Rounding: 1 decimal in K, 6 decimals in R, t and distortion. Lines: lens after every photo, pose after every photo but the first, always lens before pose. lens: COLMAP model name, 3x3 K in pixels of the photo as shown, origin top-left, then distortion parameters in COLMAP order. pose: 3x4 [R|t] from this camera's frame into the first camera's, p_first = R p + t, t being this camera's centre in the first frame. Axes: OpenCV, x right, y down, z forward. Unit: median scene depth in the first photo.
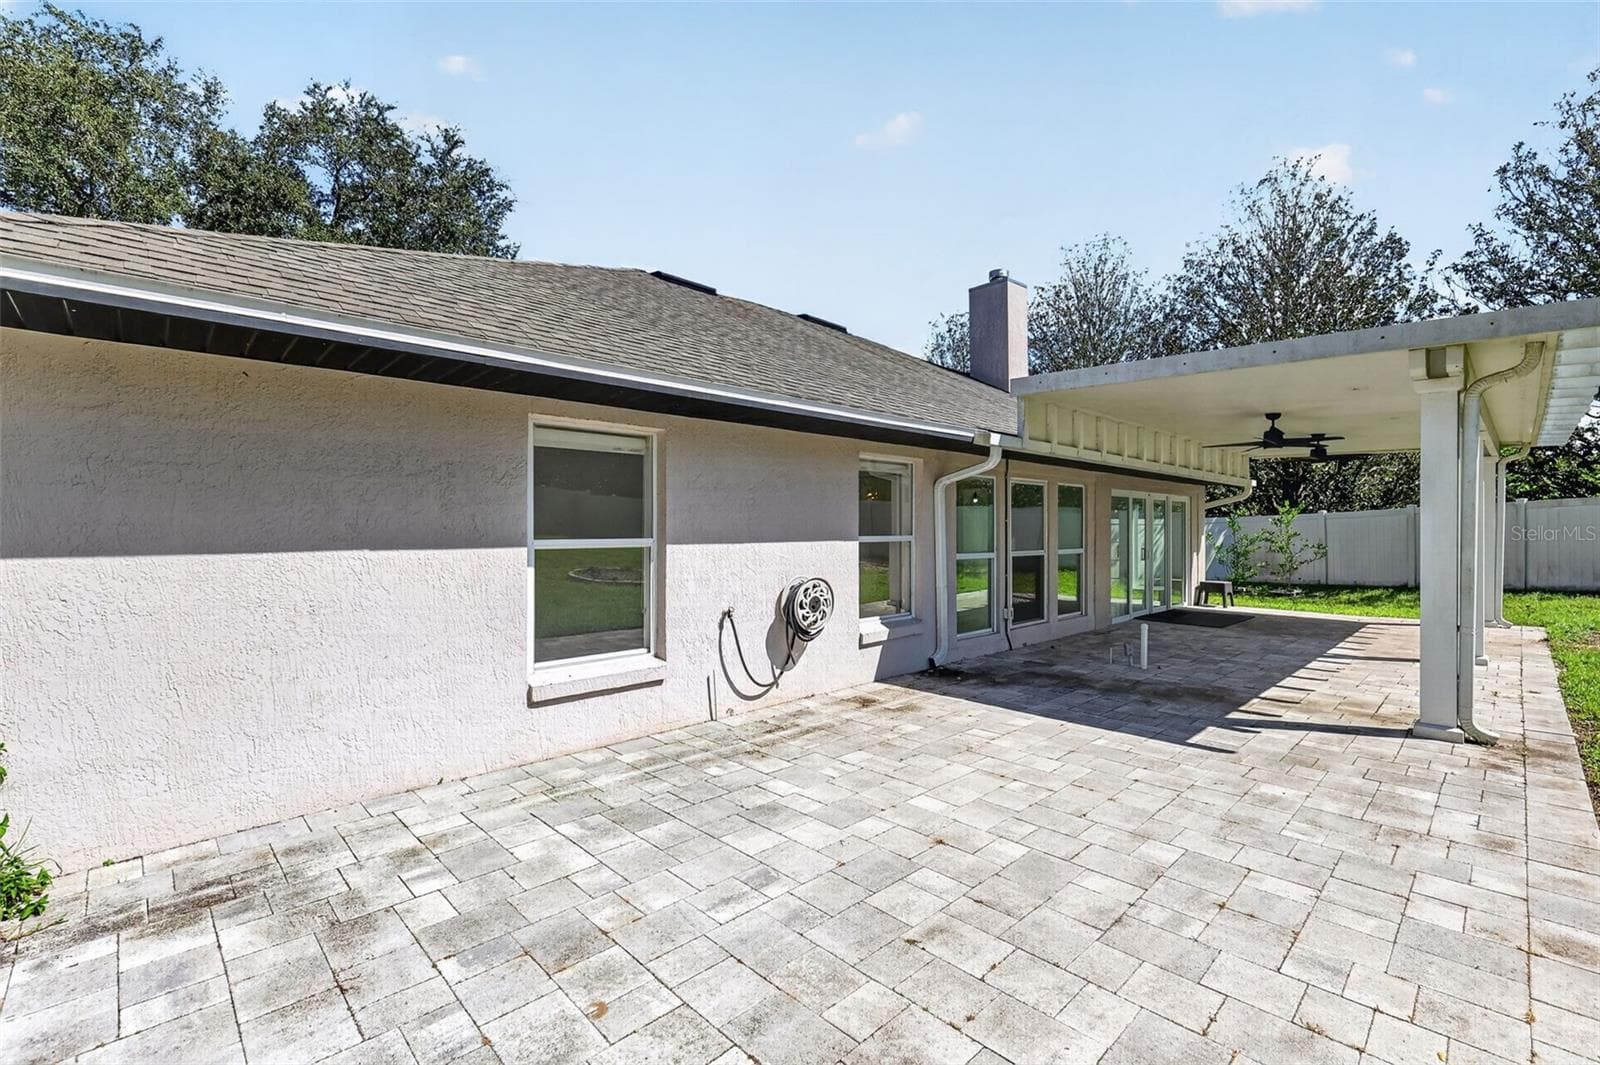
lens RADIAL K [[706.6, 0, 790.0], [0, 706.6, 531.7], [0, 0, 1]] dist [0.004146, 0.000652]
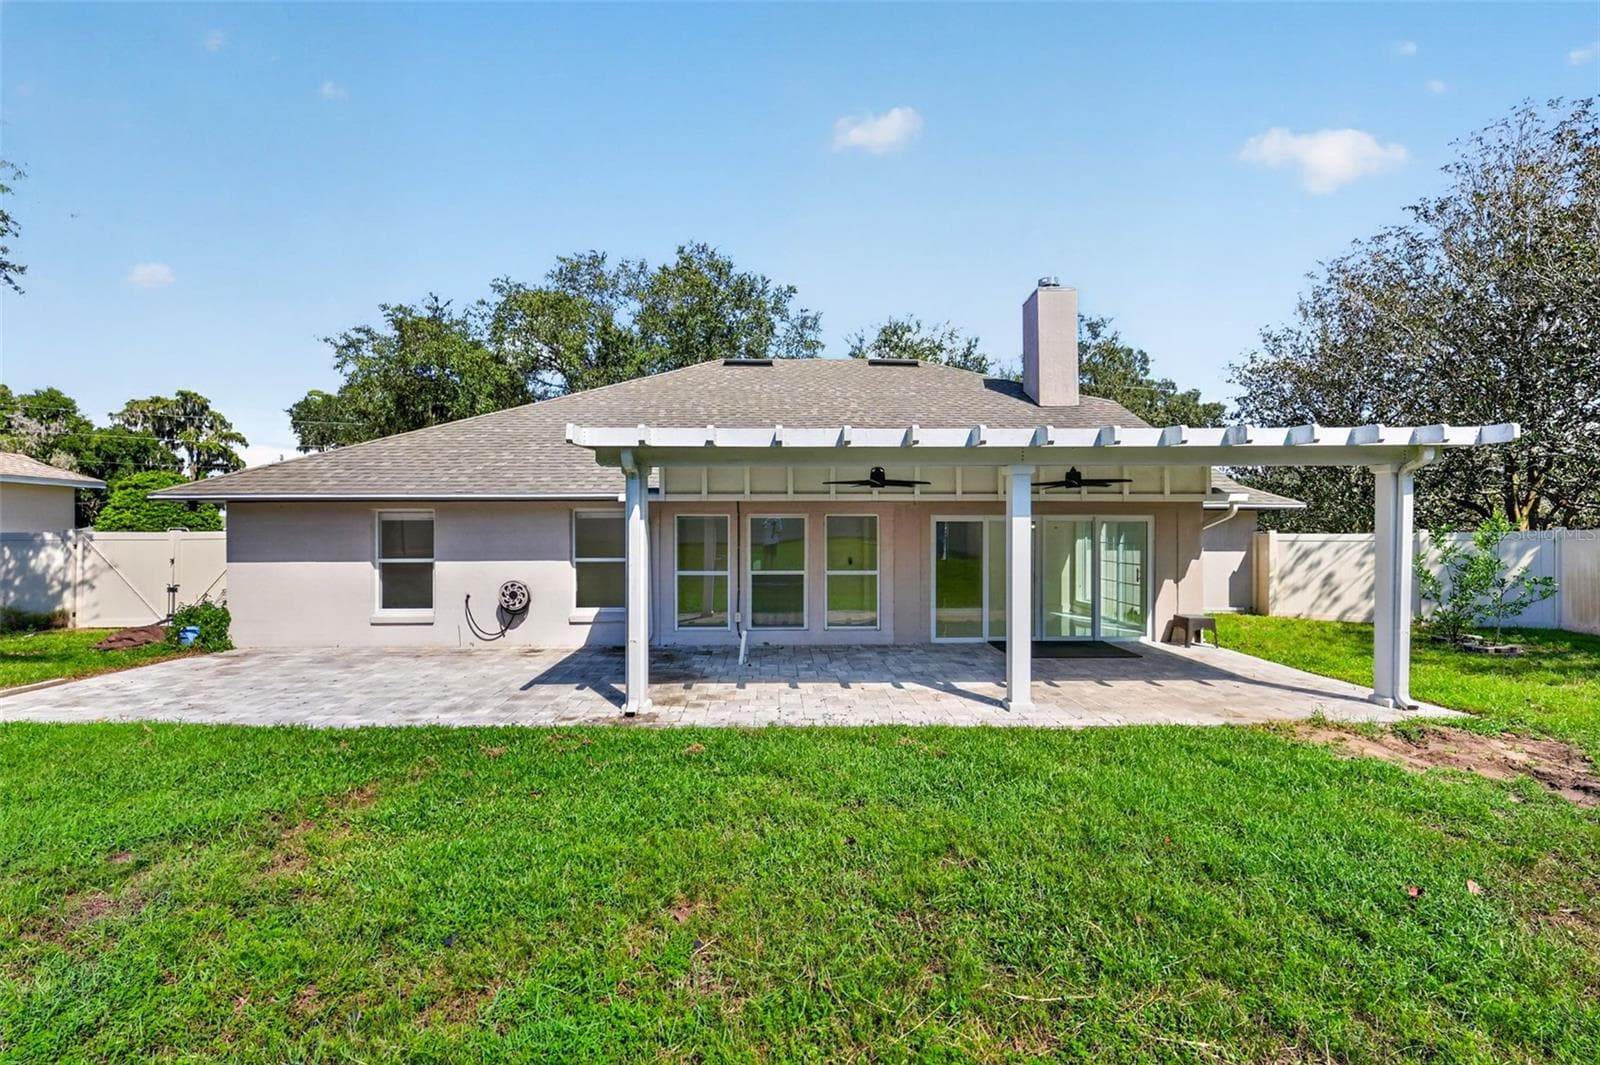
lens RADIAL K [[706.6, 0, 790.0], [0, 706.6, 531.7], [0, 0, 1]] dist [0.004146, 0.000652]
pose [[0.731507, -0.002179, -0.681831, 1.816829], [-0.002307, 0.999981, -0.005671, -0.053364], [0.681830, 0.005721, 0.731488, 0.138220]]
